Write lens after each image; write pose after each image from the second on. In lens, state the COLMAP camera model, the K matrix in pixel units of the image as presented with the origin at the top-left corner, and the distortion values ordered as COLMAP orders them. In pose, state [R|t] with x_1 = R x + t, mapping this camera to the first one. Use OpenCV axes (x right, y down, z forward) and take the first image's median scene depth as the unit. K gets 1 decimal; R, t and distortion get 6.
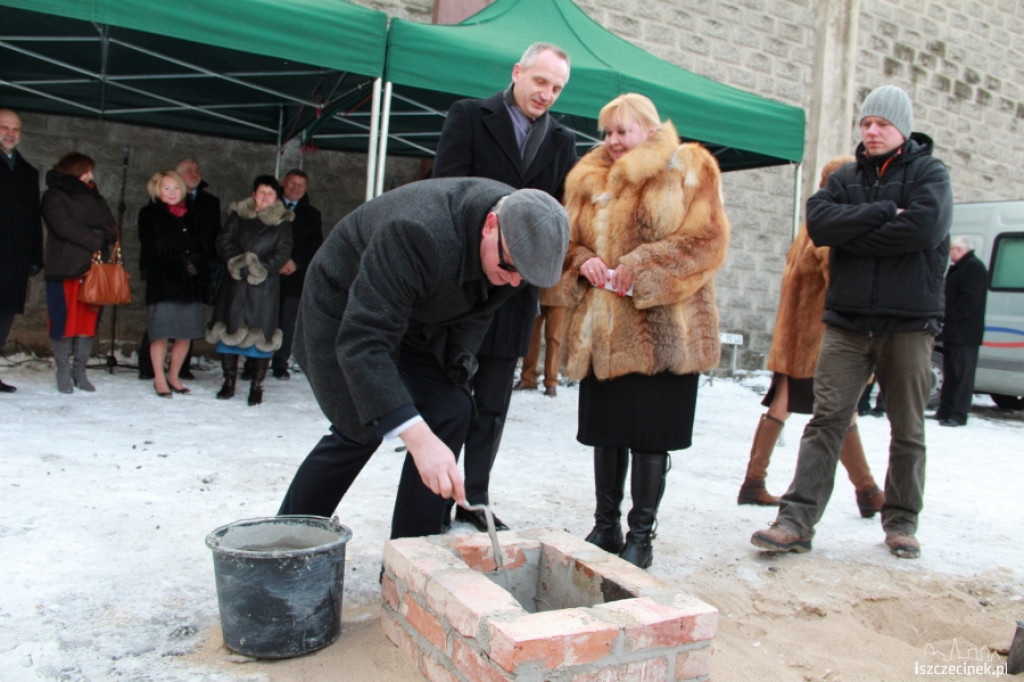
lens RADIAL K [[876.5, 0, 522.7], [0, 876.5, 327.9], [0, 0, 1]] dist [-0.174183, 0.132831]
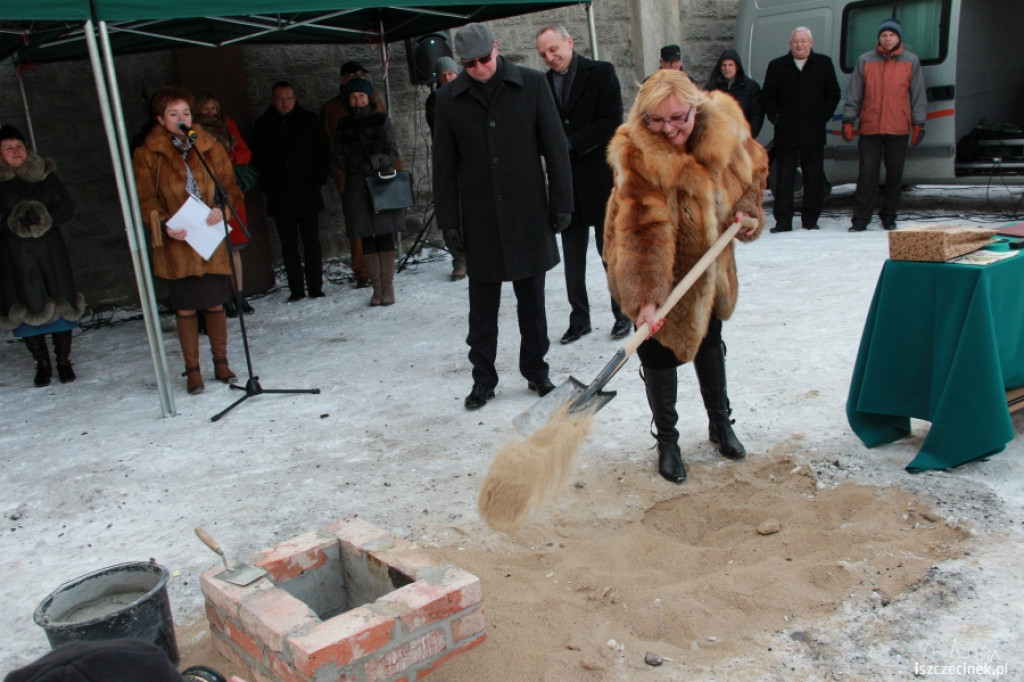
lens RADIAL K [[1053.9, 0, 527.6], [0, 1053.9, 338.9], [0, 0, 1]] dist [-0.037153, 0.000000]
pose [[0.970140, -0.212518, 0.116900, 0.176632], [0.186536, 0.961786, 0.200432, -0.264788], [-0.155028, -0.172641, 0.972708, -0.380631]]
